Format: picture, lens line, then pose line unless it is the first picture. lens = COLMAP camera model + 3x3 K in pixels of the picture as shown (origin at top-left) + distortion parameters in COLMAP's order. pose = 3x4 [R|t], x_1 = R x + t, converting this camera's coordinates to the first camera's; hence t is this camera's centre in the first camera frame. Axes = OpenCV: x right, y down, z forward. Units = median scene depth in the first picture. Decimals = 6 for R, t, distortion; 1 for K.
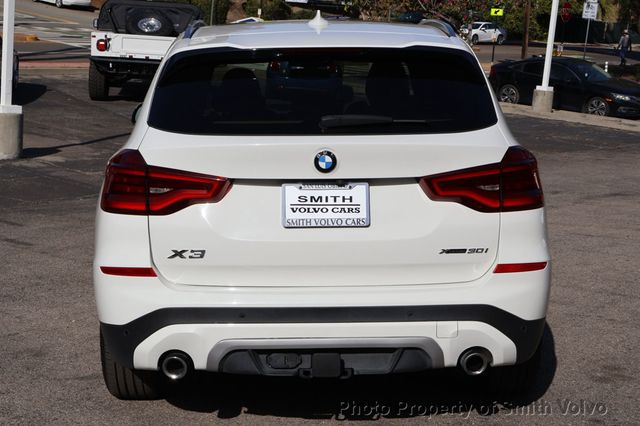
lens RADIAL K [[1096.7, 0, 320.7], [0, 1096.7, 217.4], [0, 0, 1]] dist [0.065427, 0.000000]
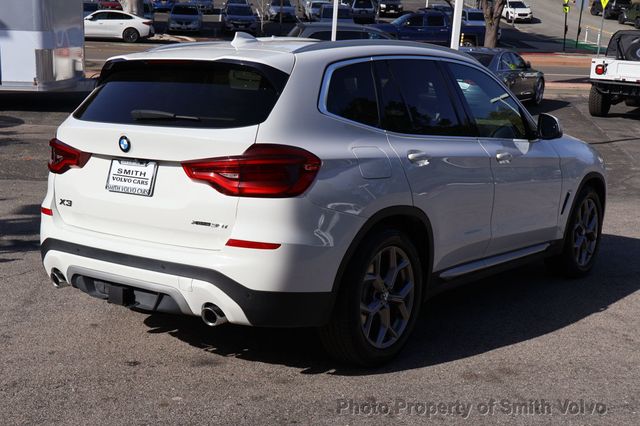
lens RADIAL K [[917.6, 0, 319.8], [0, 917.6, 211.3], [0, 0, 1]] dist [0.003920, 0.000000]
pose [[0.764977, 0.110102, -0.634576, 0.880091], [-0.113098, 0.992934, 0.035940, -0.035250], [0.634049, 0.044276, 0.772024, 0.280679]]
